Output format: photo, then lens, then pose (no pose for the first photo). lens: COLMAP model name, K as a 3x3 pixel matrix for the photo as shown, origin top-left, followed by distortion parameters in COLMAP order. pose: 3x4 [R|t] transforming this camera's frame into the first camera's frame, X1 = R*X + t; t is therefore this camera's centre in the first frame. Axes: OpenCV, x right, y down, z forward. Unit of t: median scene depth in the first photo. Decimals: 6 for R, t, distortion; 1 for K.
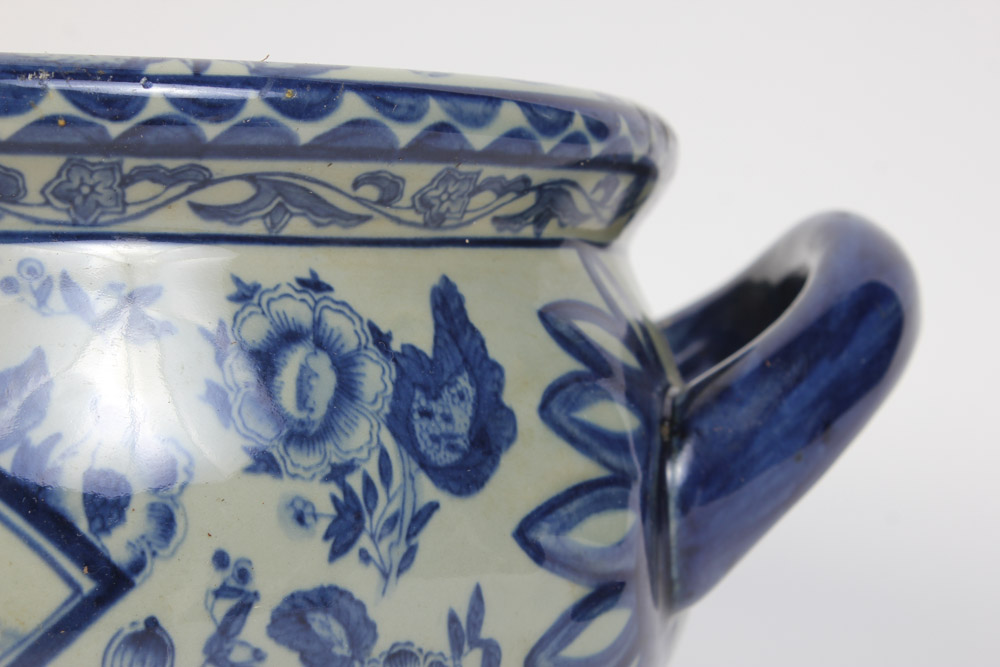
lens RADIAL K [[2309.1, 0, 500.0], [0, 2309.1, 335.3], [0, 0, 1]] dist [0.069105, 0.000000]
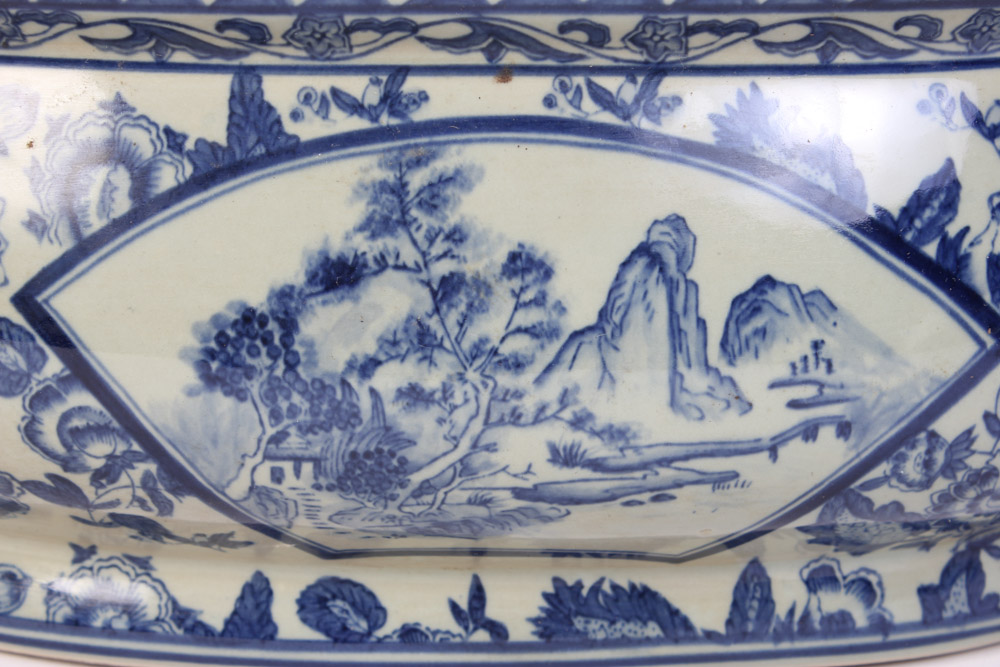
lens RADIAL K [[2309.1, 0, 498.2], [0, 2309.1, 334.2], [0, 0, 1]] dist [0.069105, 0.000000]
pose [[0.999689, 0.005574, -0.024325, -0.406042], [0.001606, 0.958346, 0.285606, -0.260496], [0.024904, -0.285557, 0.958038, -0.255844]]
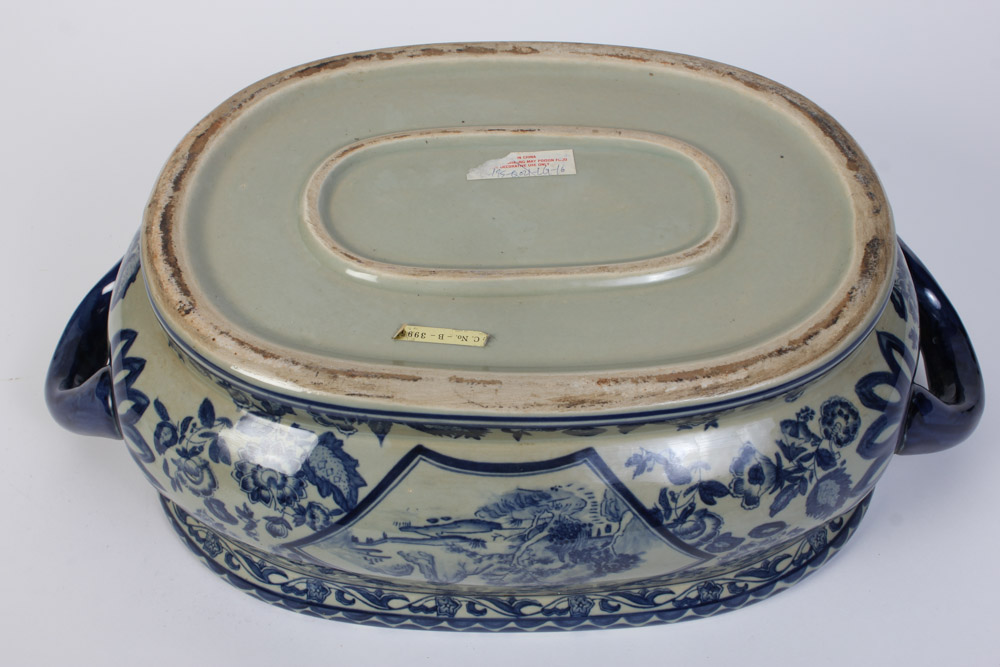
lens RADIAL K [[1423.1, 0, 500.0], [0, 1423.1, 331.1], [0, 0, 1]] dist [-0.050193, 0.000000]
pose [[-0.999440, 0.033166, -0.004404, -0.426670], [-0.017938, -0.642309, -0.766236, 1.636036], [-0.028241, -0.765728, 0.642544, 0.011331]]
